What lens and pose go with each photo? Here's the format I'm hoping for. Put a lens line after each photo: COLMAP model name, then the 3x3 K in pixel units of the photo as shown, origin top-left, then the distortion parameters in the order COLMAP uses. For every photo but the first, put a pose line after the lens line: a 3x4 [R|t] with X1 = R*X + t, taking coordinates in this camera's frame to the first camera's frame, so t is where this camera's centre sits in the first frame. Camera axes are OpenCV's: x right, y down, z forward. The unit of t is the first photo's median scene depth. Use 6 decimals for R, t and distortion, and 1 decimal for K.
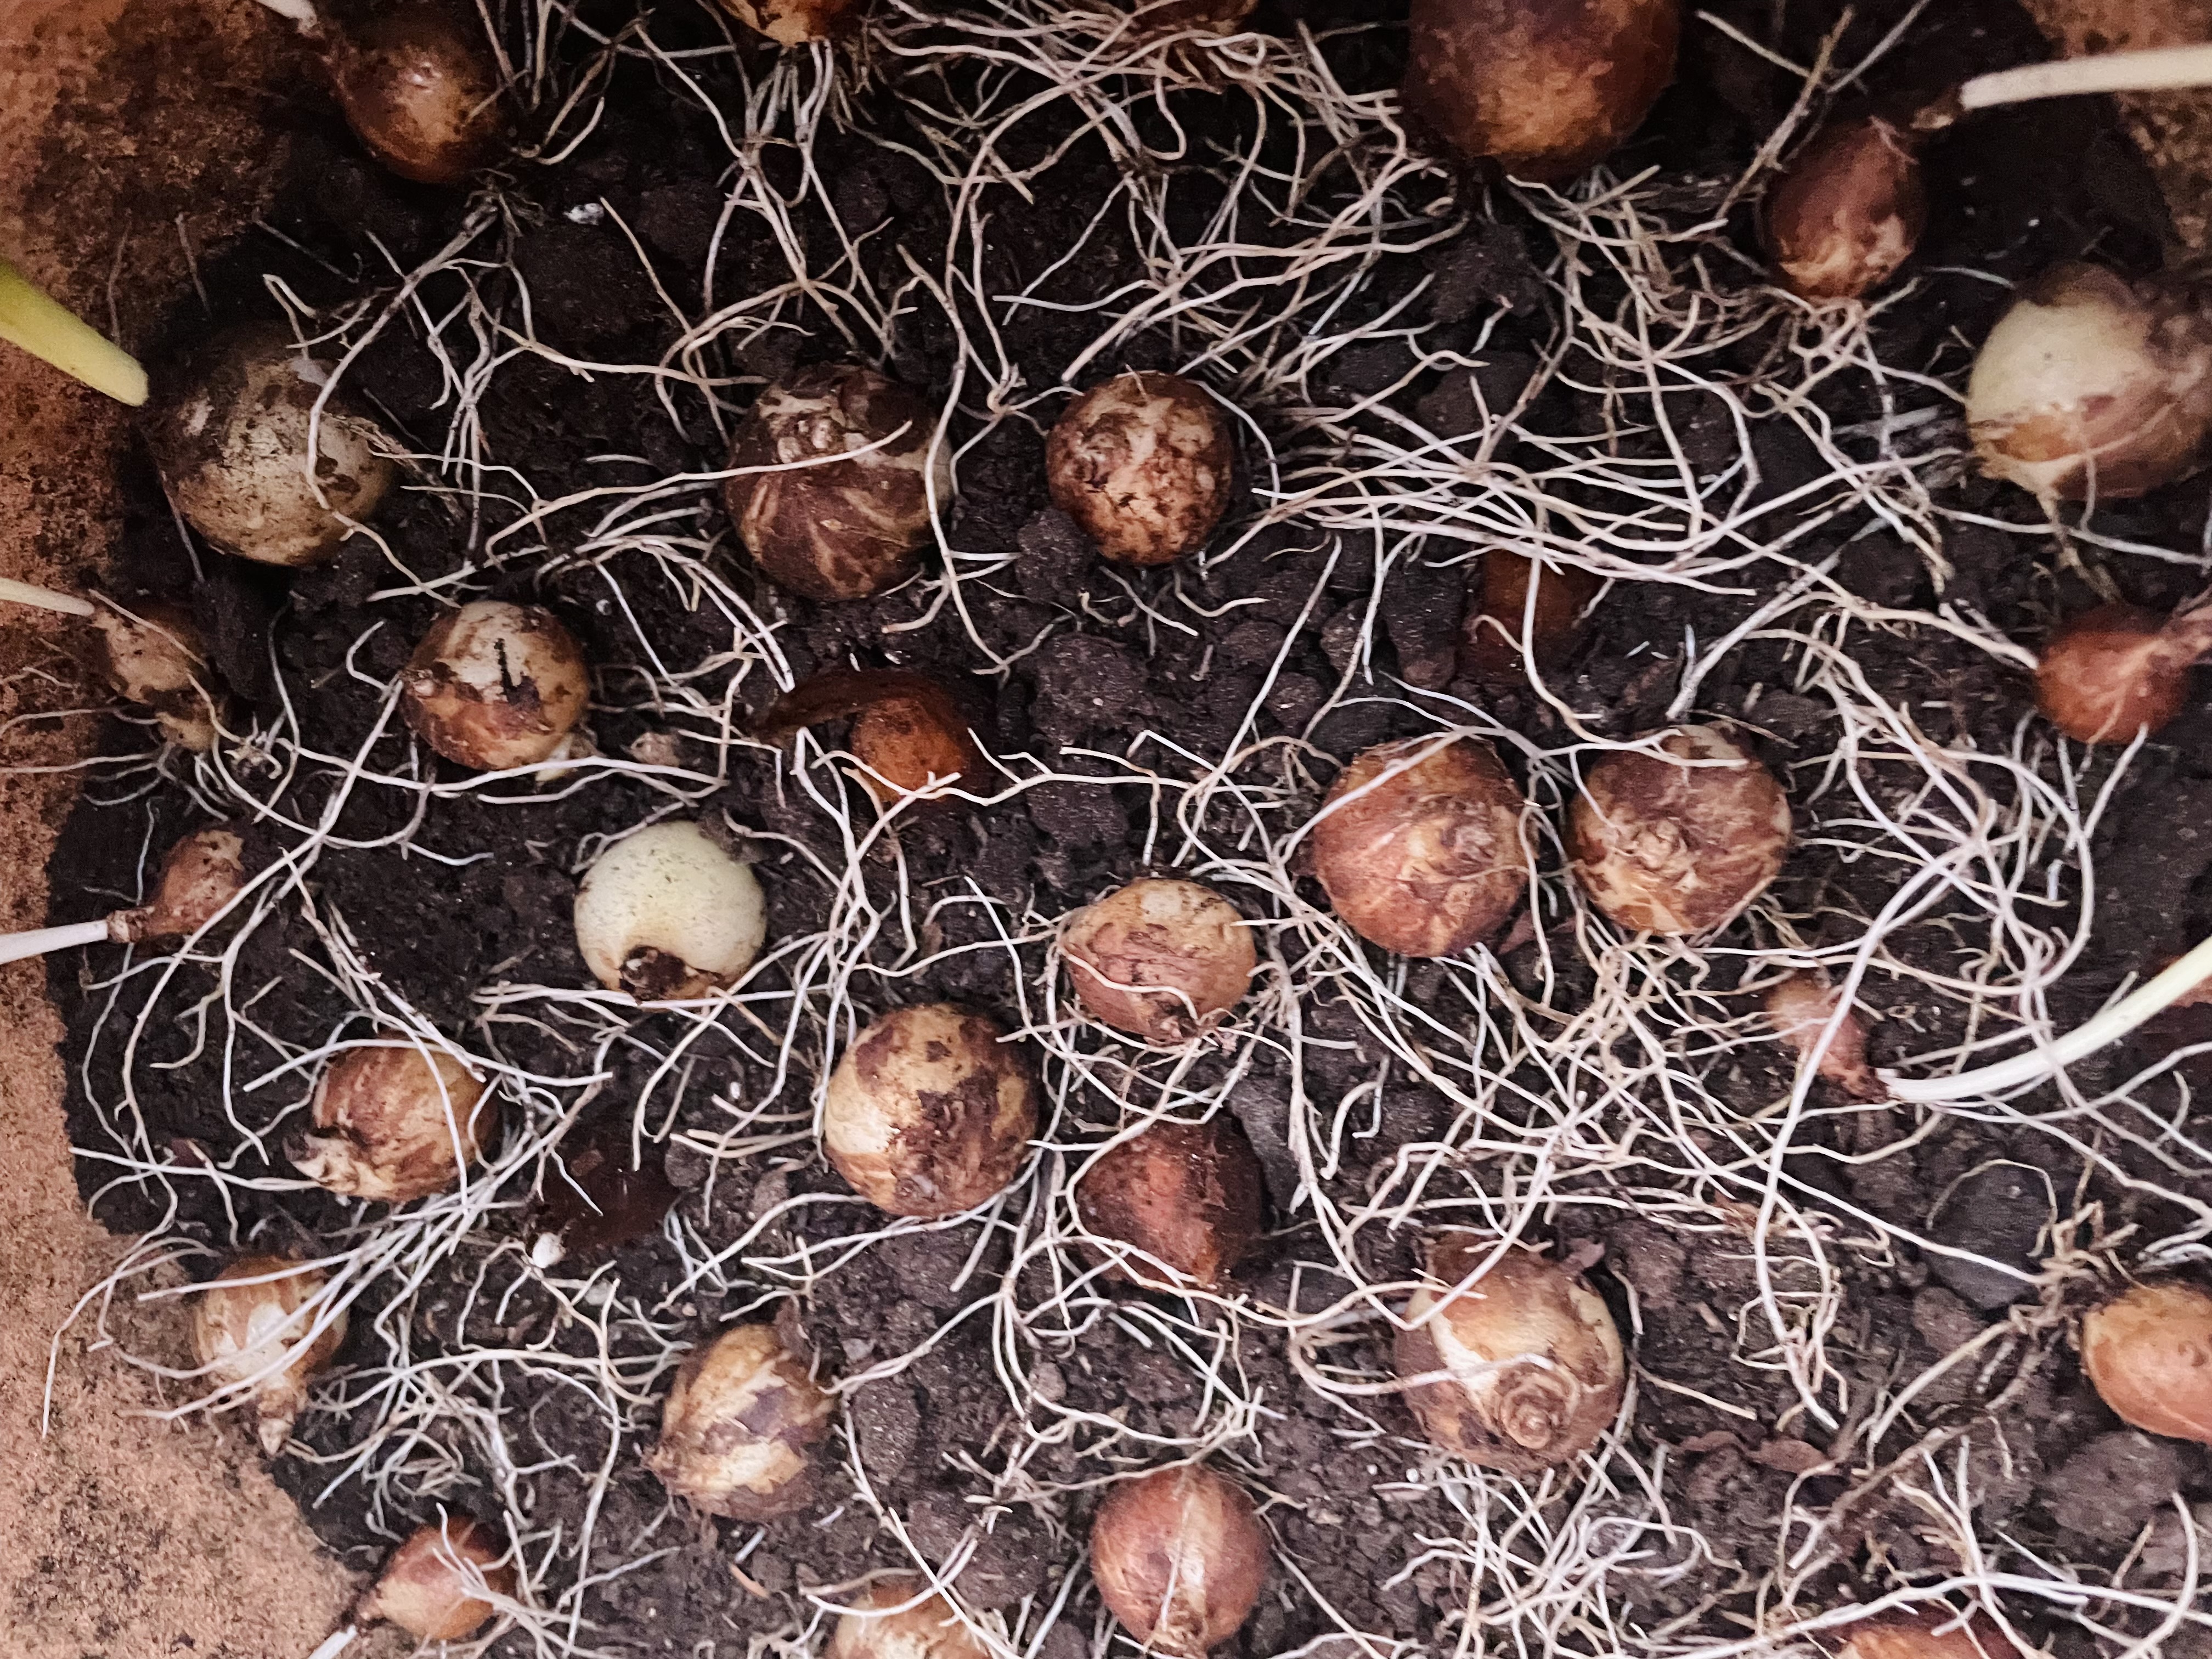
lens RADIAL K [[1668.4, 0, 1094.7], [0, 1668.4, 783.7], [0, 0, 1]] dist [-0.004609, -0.034655]
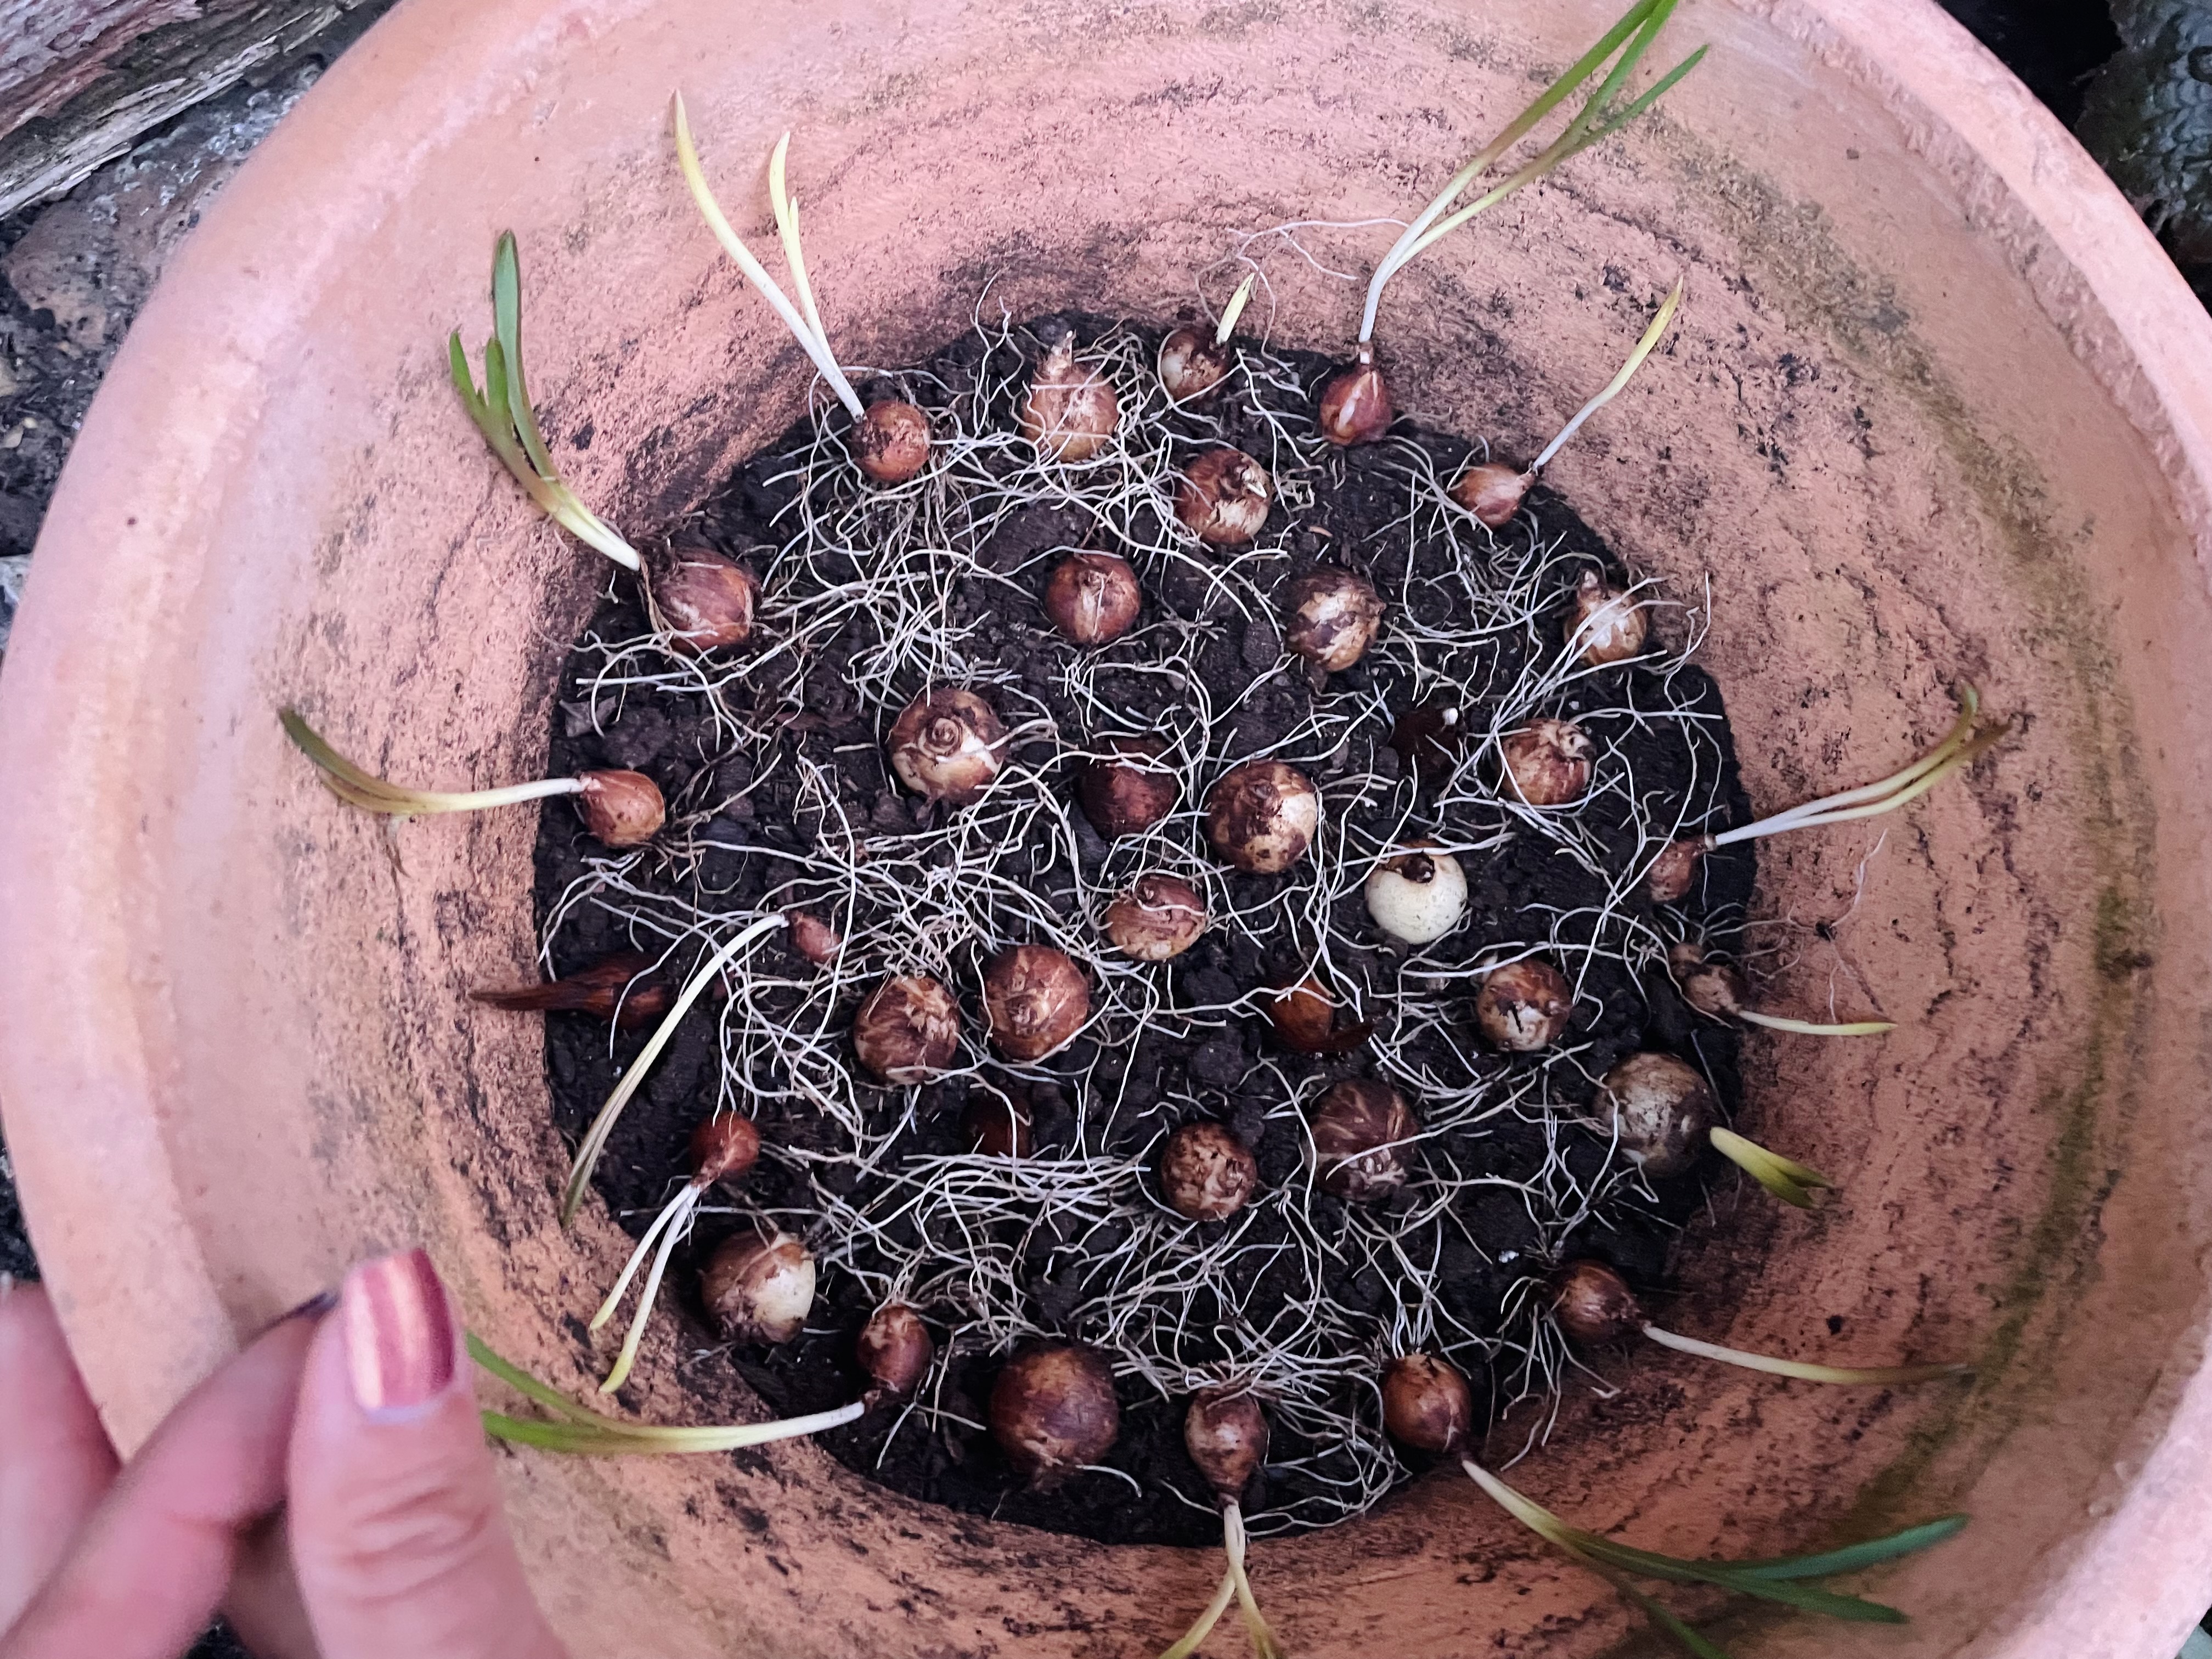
lens RADIAL K [[1668.4, 0, 1099.8], [0, 1668.4, 829.7], [0, 0, 1]] dist [-0.004609, -0.034655]
pose [[-0.988175, 0.153167, 0.007063, 0.076672], [-0.153165, -0.988200, 0.000830, 0.222109], [0.007107, -0.000262, 0.999975, -0.946022]]
